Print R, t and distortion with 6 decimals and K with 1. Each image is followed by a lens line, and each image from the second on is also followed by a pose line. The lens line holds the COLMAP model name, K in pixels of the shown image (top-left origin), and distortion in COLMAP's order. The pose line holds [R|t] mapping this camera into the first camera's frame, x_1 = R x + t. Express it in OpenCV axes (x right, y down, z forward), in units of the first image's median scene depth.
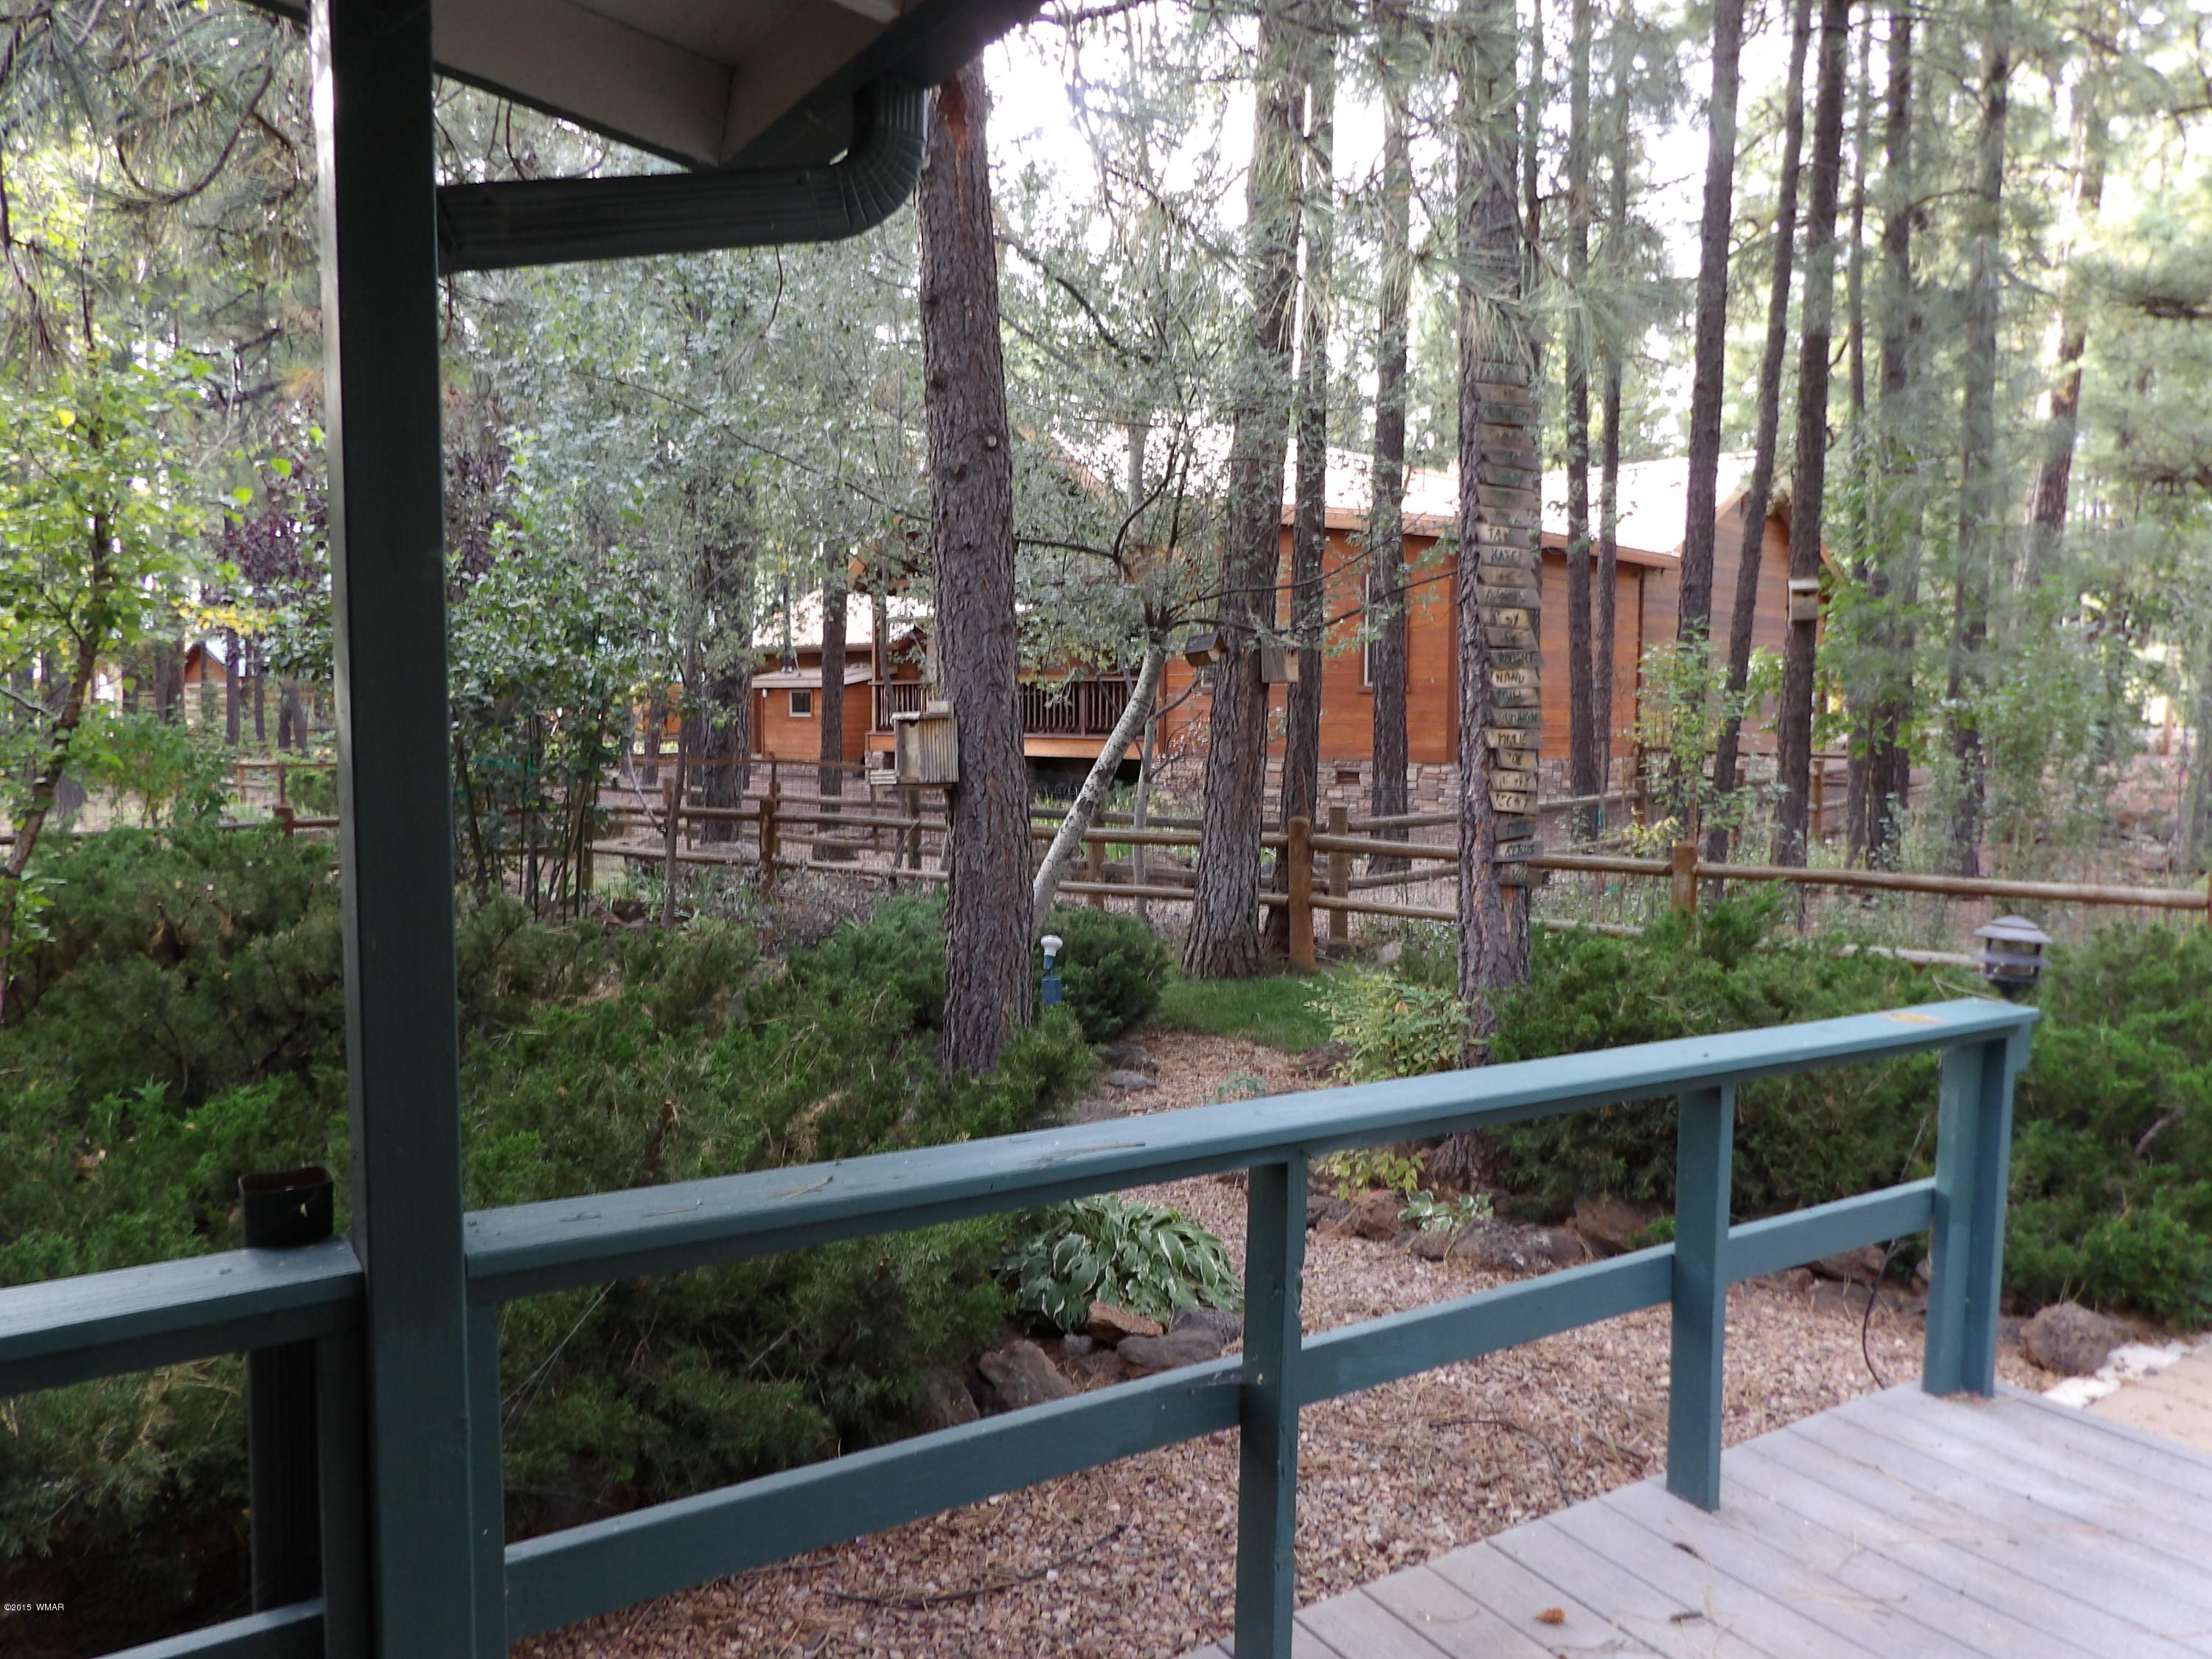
lens RADIAL K [[1597.1, 0, 1111.3], [0, 1597.1, 831.2], [0, 0, 1]] dist [-0.040097, 0.045824]
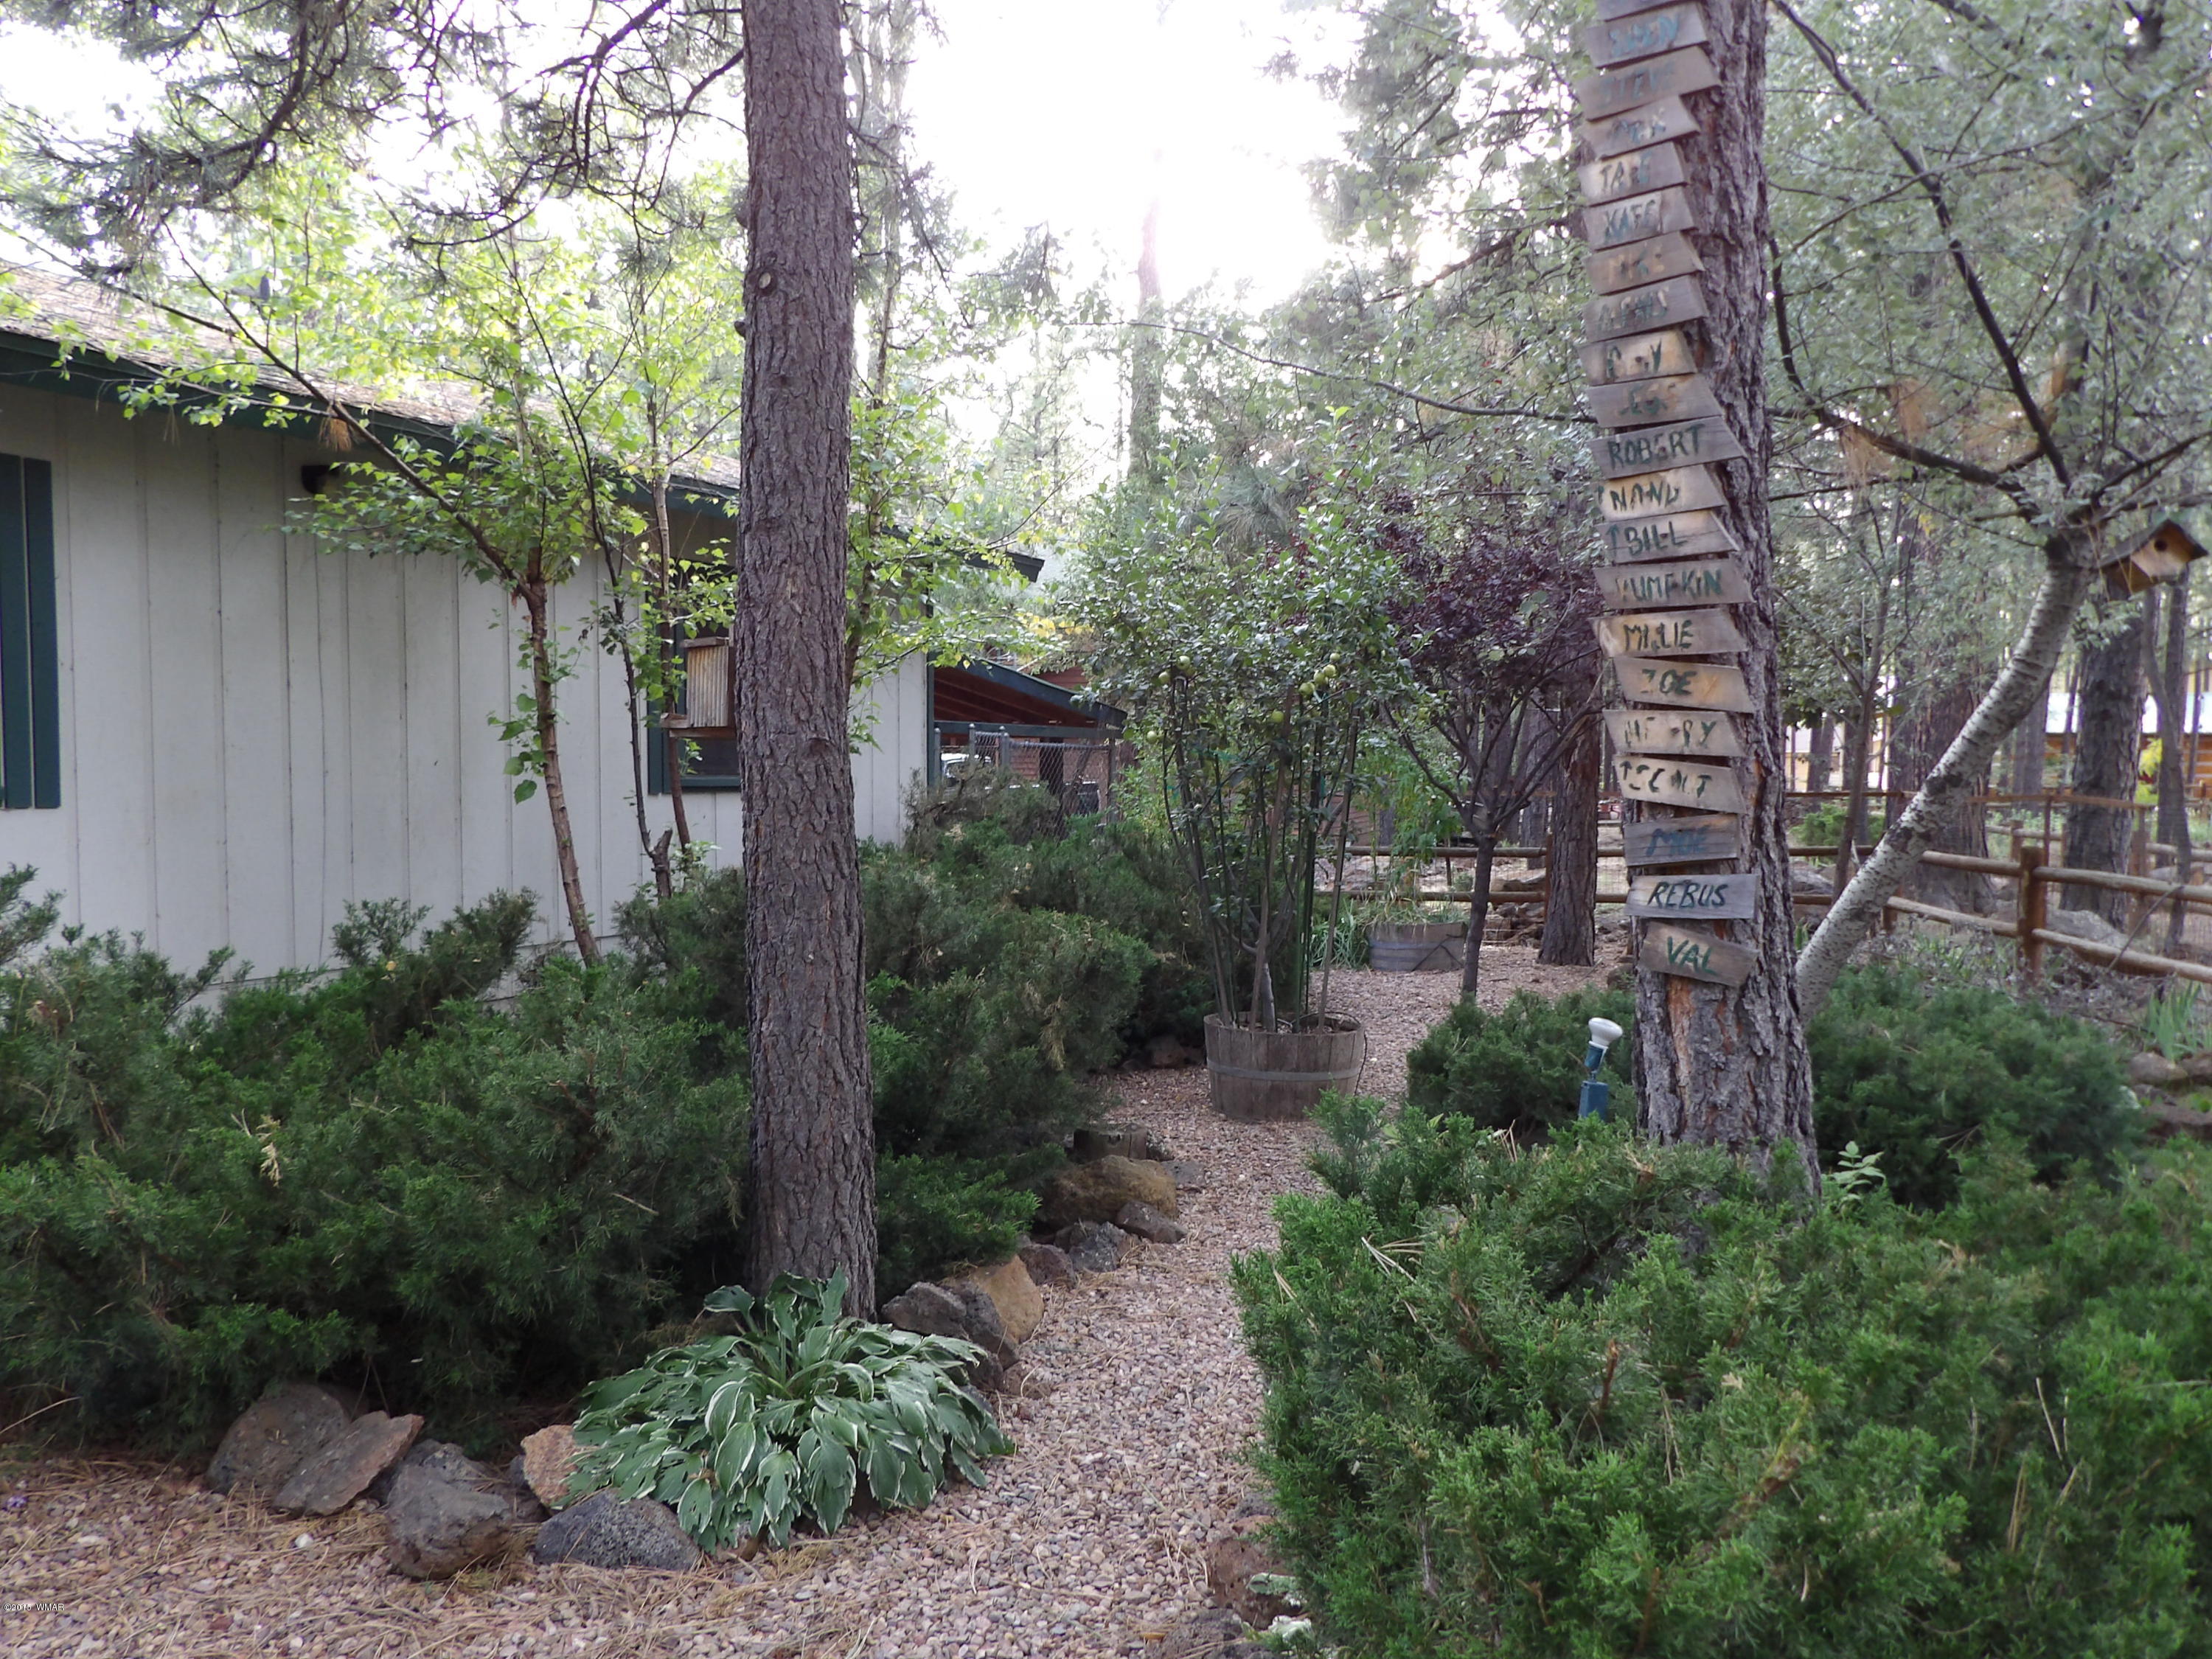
lens RADIAL K [[1597.1, 0, 1107.1], [0, 1597.1, 839.4], [0, 0, 1]] dist [-0.040097, 0.045824]
pose [[0.475656, 0.039708, -0.878735, 0.559737], [-0.074459, 0.997213, 0.004757, 0.006502], [0.876474, 0.063166, 0.477287, 0.661649]]
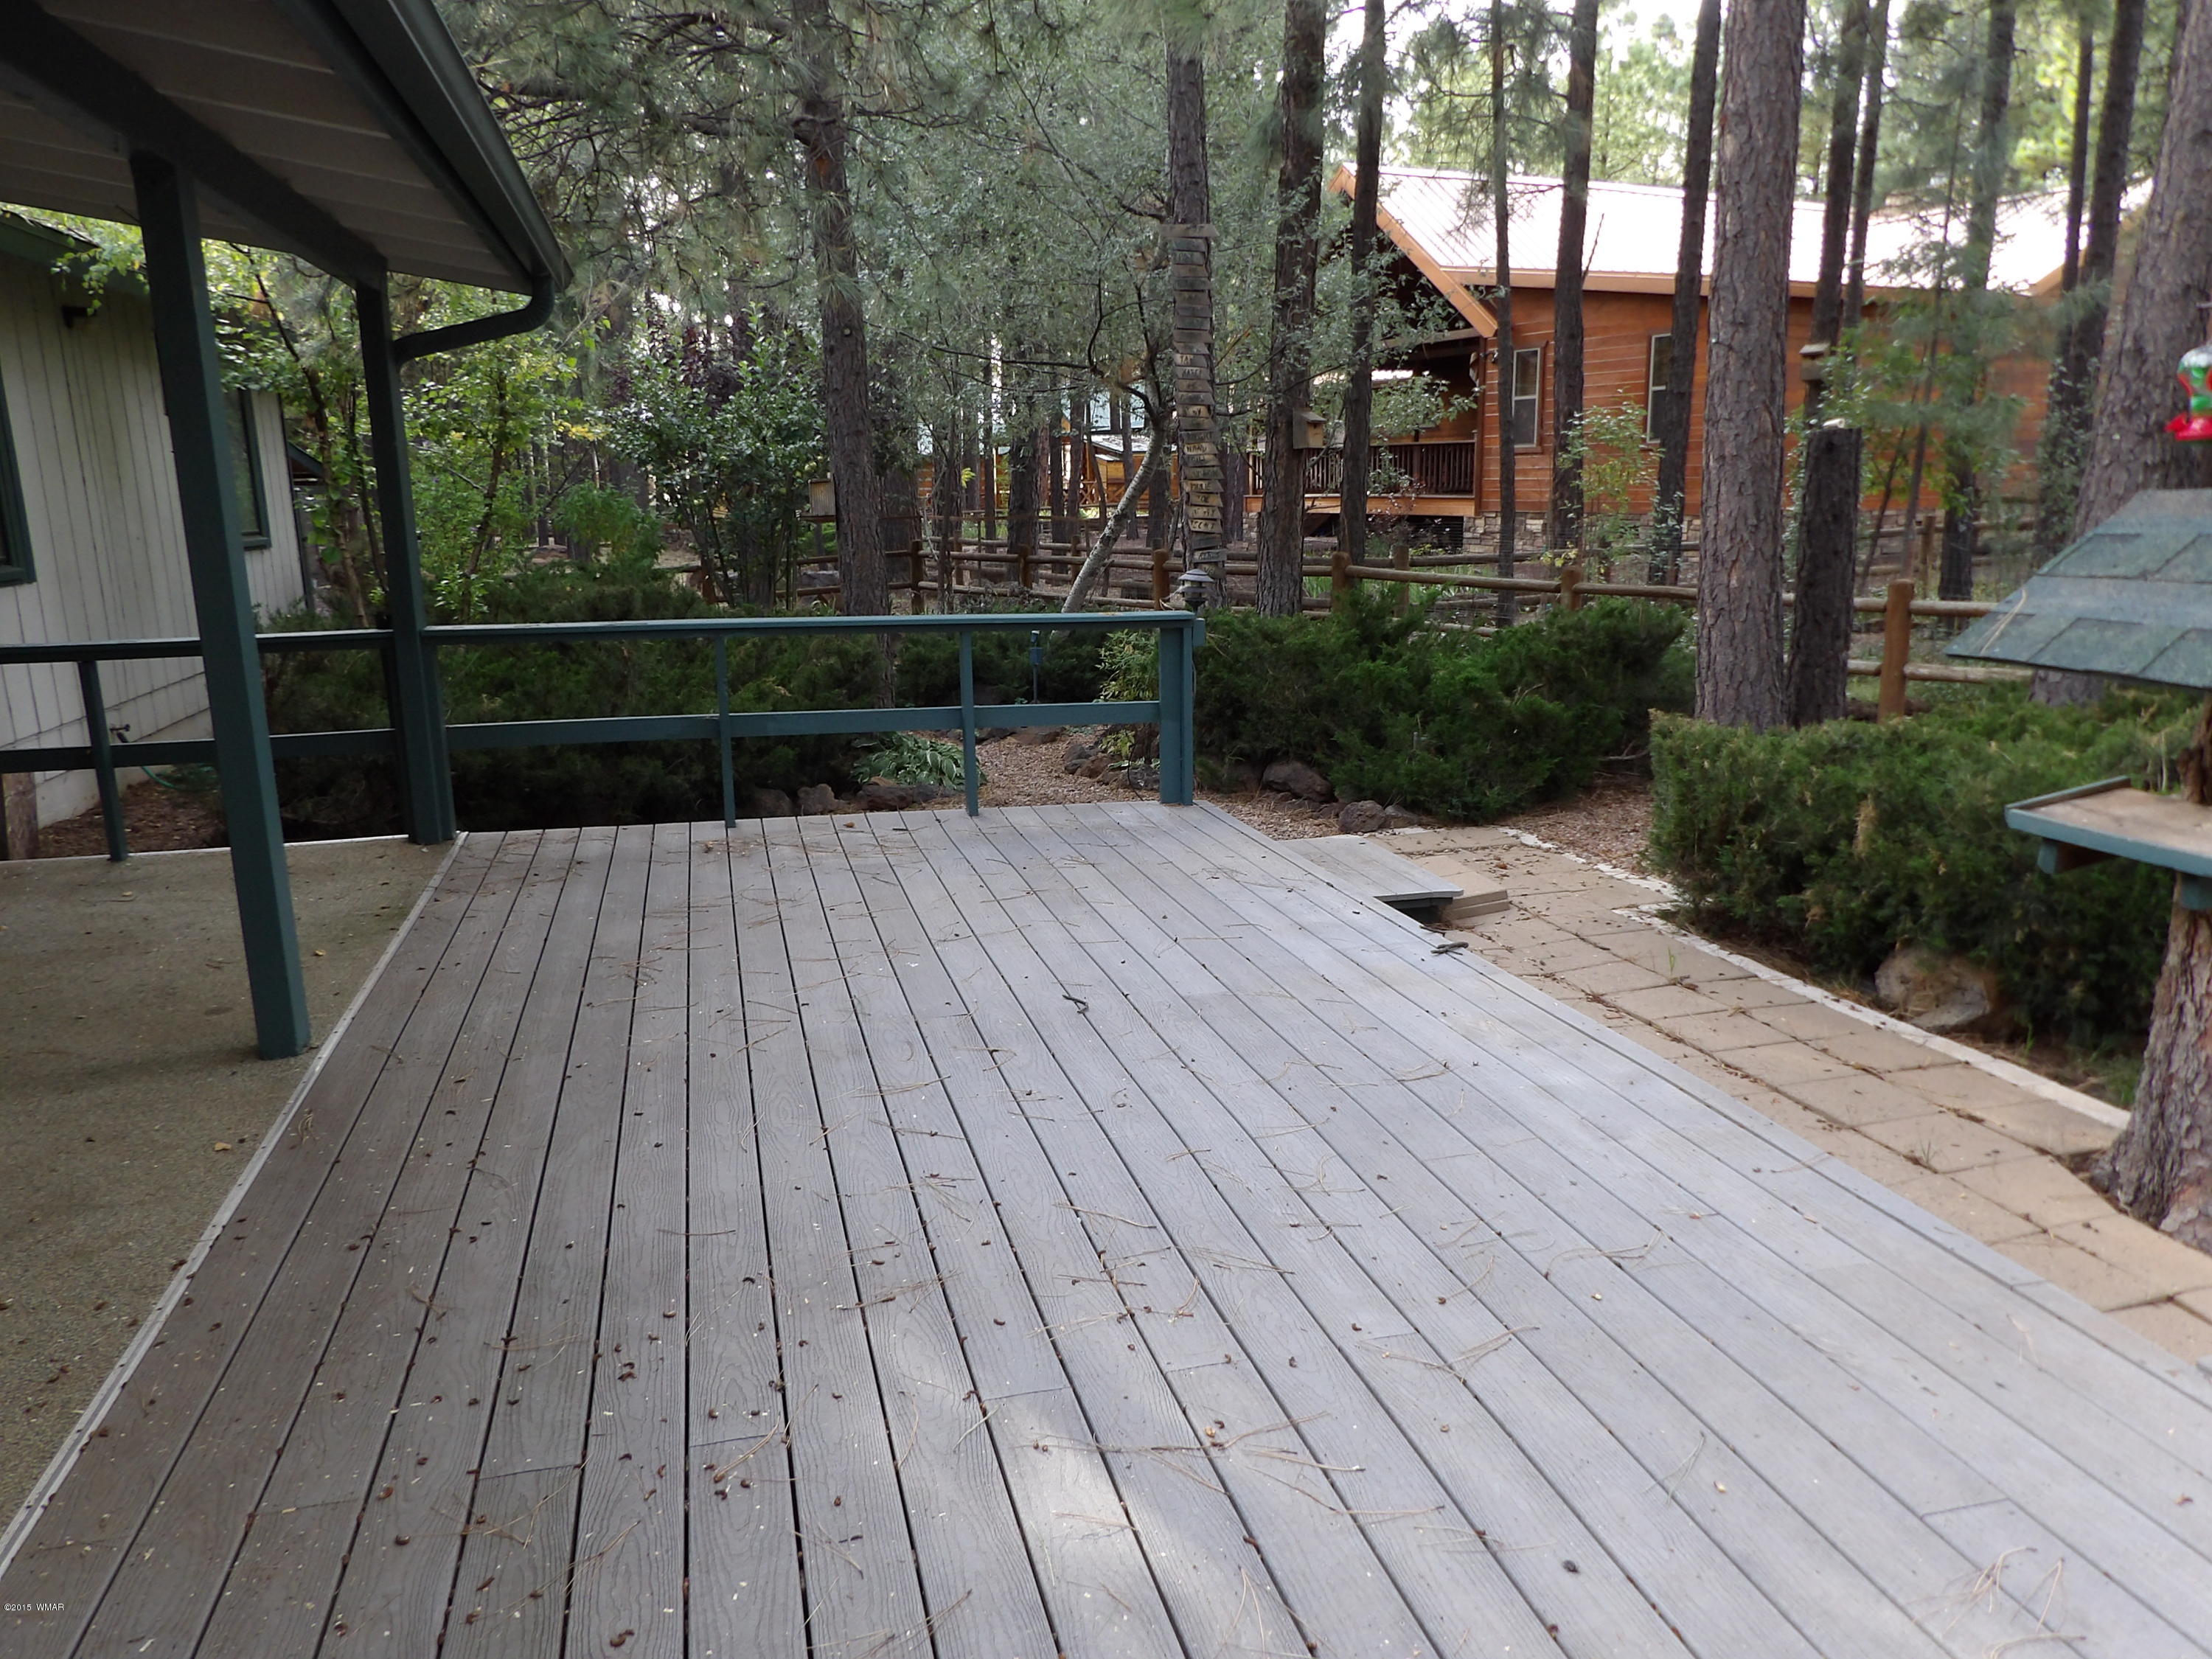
lens RADIAL K [[1597.1, 0, 1097.5], [0, 1597.1, 839.7], [0, 0, 1]] dist [-0.040097, 0.045824]
pose [[0.945098, 0.050437, -0.322870, 0.695943], [-0.002007, 0.988894, 0.148607, 0.057651], [0.326780, -0.139800, 0.934704, -0.615948]]
